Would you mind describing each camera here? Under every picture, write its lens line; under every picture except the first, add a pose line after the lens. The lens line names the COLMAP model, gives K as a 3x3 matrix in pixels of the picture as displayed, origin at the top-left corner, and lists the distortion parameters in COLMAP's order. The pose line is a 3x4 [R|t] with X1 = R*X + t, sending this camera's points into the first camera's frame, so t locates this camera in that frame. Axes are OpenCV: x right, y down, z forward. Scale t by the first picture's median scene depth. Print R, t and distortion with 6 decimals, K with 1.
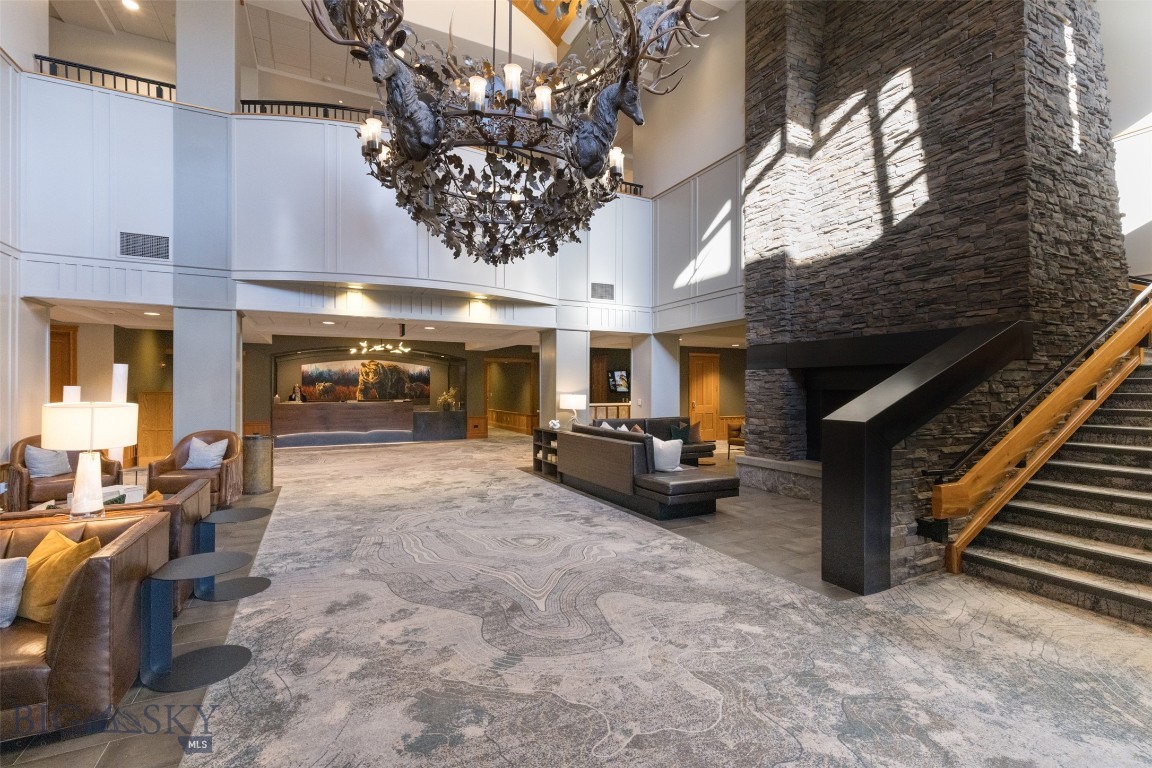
lens RADIAL K [[525.4, 0, 576.0], [0, 525.4, 385.6], [0, 0, 1]] dist [-0.001149, -0.000071]
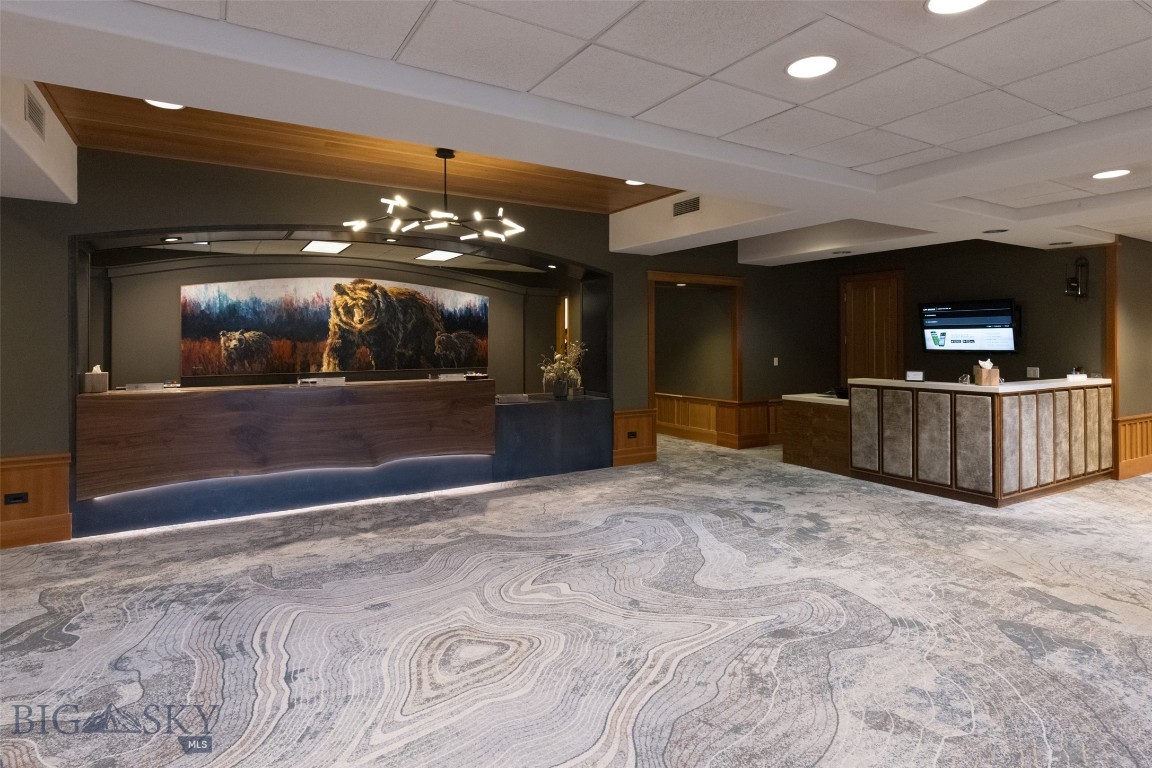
lens RADIAL K [[589.1, 0, 599.8], [0, 589.1, 342.8], [0, 0, 1]] dist [0.004141, 0.000569]
pose [[0.991660, -0.002803, 0.128855, -0.542349], [0.001965, 0.999976, 0.006629, 0.002045], [-0.128870, -0.006321, 0.991641, 1.053473]]
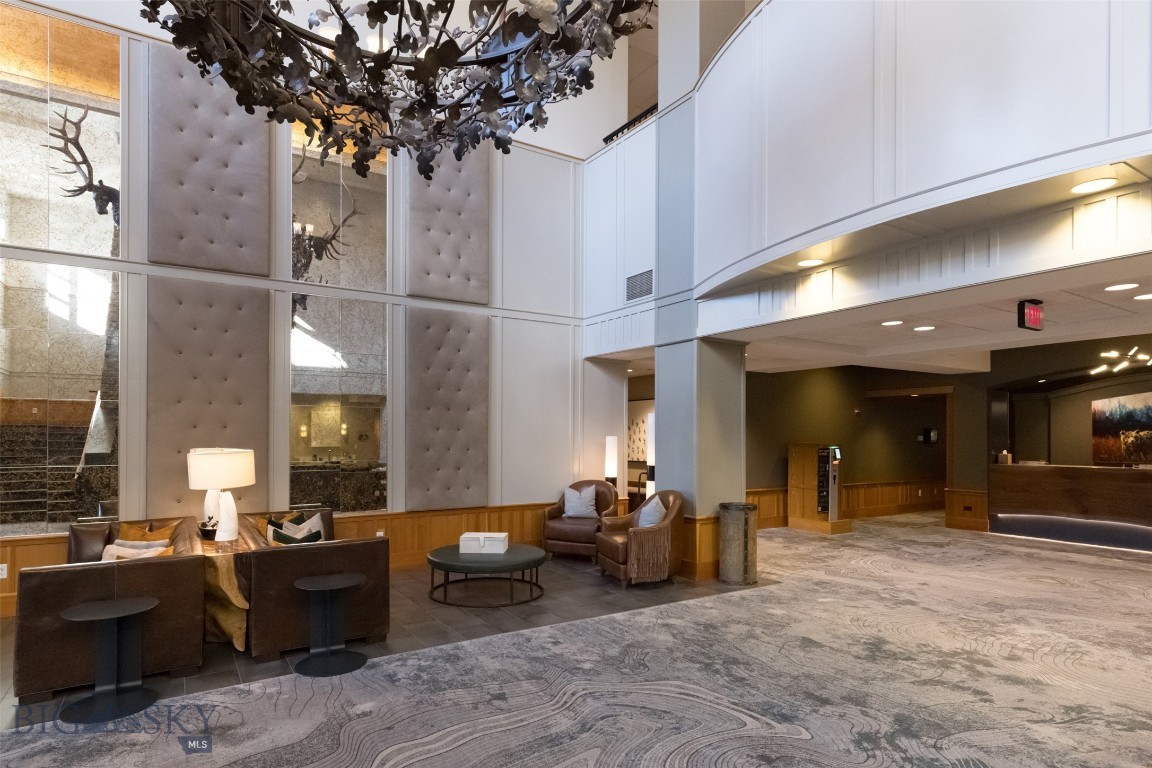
lens RADIAL K [[622.9, 0, 581.1], [0, 622.9, 434.3], [0, 0, 1]] dist [-0.000238, -0.000576]
pose [[0.097692, -0.006088, -0.995198, 0.242057], [0.000796, 0.999981, -0.006039, 0.003494], [0.995216, -0.000202, 0.097695, 0.721710]]
